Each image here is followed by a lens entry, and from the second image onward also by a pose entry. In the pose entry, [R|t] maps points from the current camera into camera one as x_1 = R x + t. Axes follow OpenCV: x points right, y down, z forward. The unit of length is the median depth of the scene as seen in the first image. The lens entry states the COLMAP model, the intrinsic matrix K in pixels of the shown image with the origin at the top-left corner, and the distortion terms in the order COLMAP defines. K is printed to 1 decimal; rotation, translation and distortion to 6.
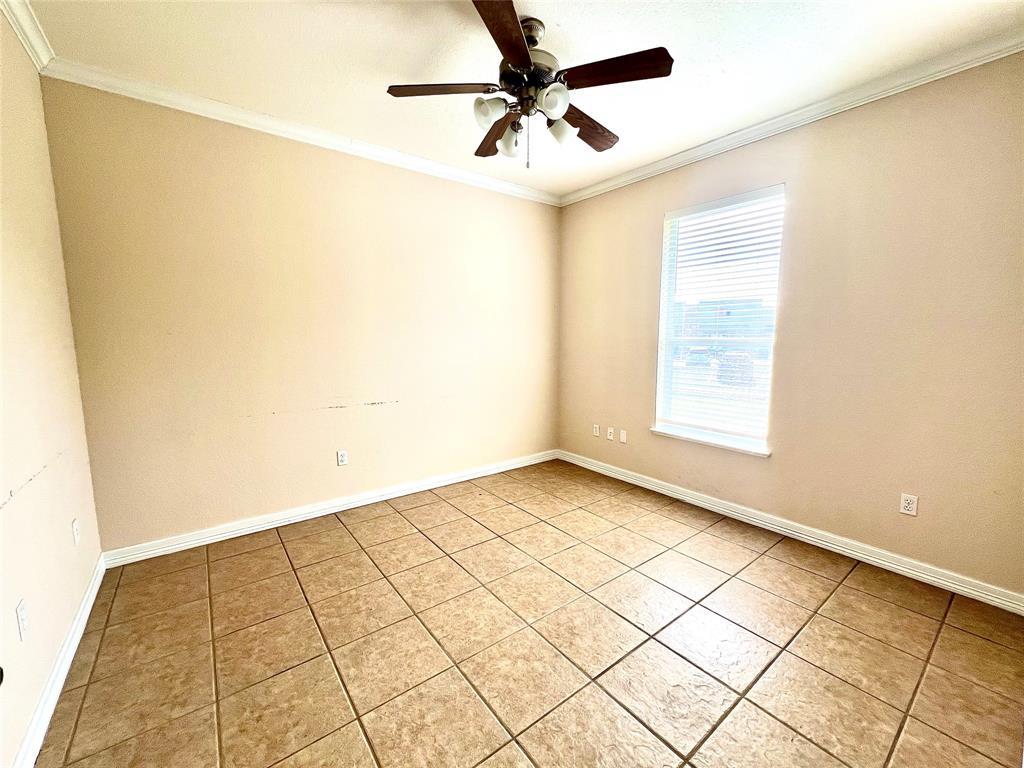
lens RADIAL K [[412.4, 0, 511.3], [0, 412.4, 387.8], [0, 0, 1]] dist [-0.001980, 0.000261]
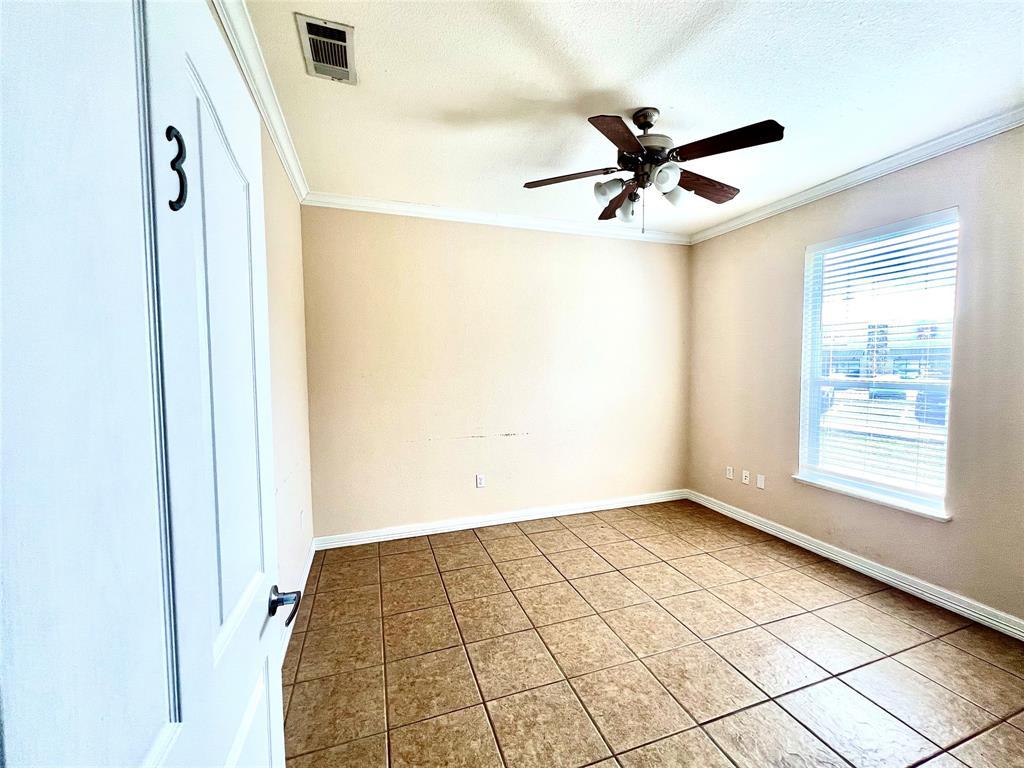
lens RADIAL K [[412.4, 0, 511.3], [0, 412.4, 387.8], [0, 0, 1]] dist [-0.001980, 0.000261]
pose [[0.948098, 0.010347, -0.317811, 0.056368], [-0.030845, 0.997750, -0.059532, -0.036796], [0.316480, 0.066245, 0.946283, -0.128368]]
